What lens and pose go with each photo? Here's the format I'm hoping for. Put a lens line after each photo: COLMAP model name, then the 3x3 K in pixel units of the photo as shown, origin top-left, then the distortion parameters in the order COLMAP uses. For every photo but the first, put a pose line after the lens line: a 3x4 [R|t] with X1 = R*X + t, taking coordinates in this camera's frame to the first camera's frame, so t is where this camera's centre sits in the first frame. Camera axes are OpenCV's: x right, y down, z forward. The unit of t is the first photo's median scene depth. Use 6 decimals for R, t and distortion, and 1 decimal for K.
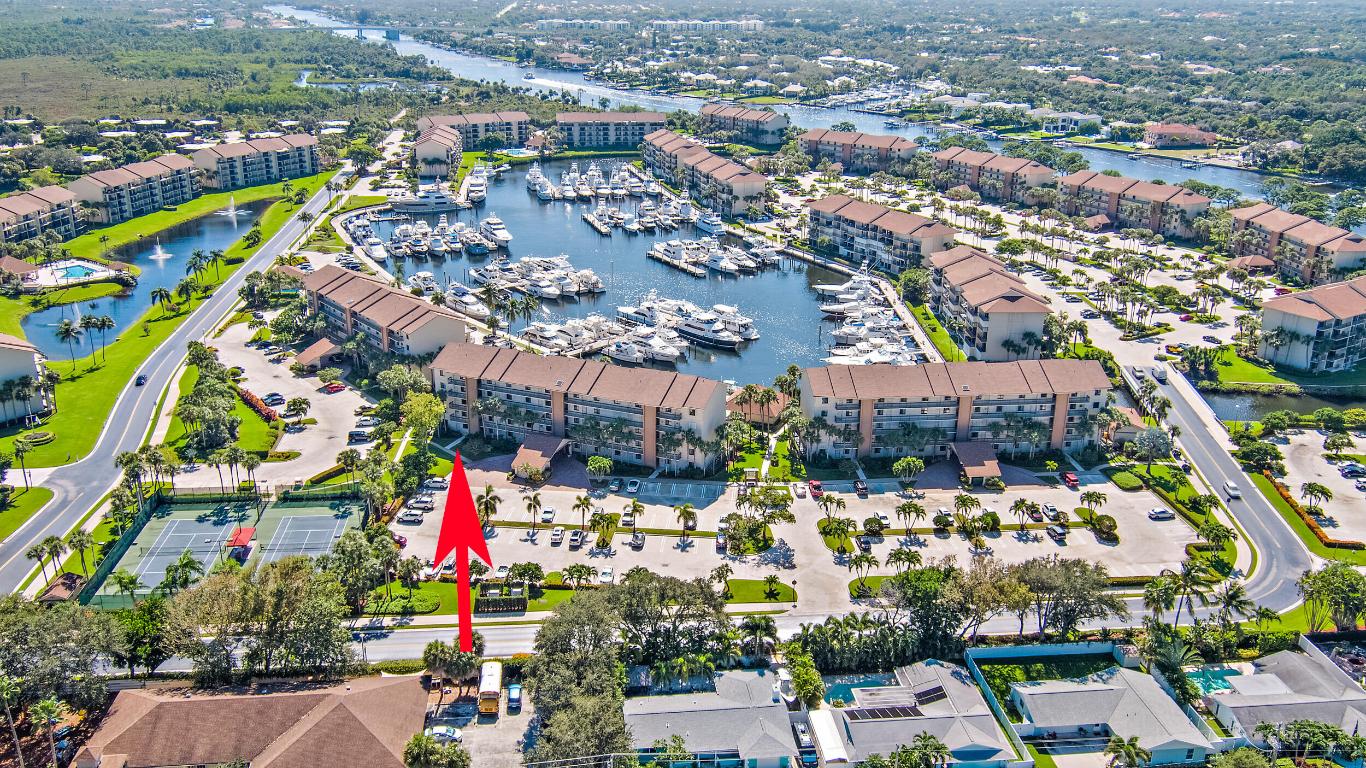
lens RADIAL K [[1131.9, 0, 683.0], [0, 1131.9, 384.0], [0, 0, 1]] dist [0.016262, 0.006771]
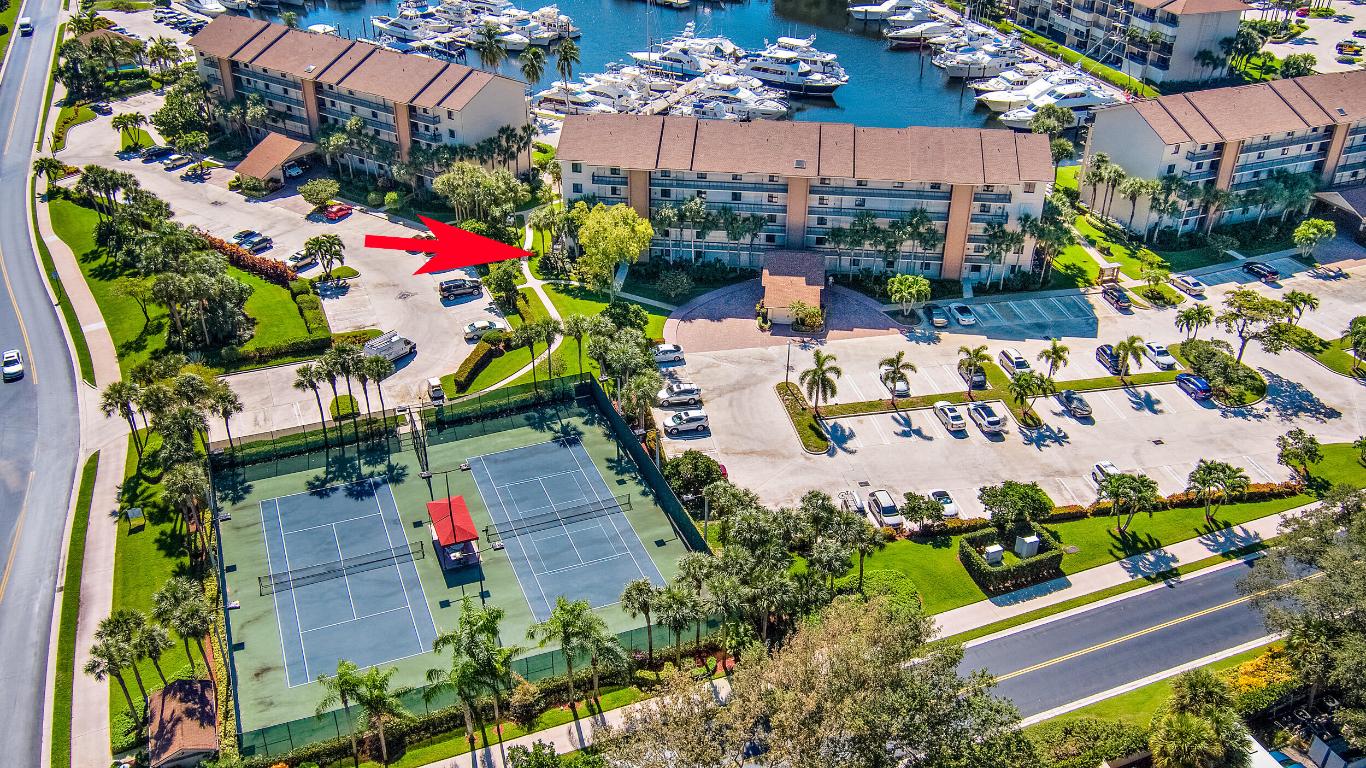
lens RADIAL K [[1131.9, 0, 683.0], [0, 1131.9, 384.0], [0, 0, 1]] dist [0.016262, 0.006771]
pose [[0.960467, -0.147791, 0.235927, -0.298082], [0.097479, 0.972339, 0.212259, -0.018786], [-0.260771, -0.180870, 0.948306, 0.366511]]
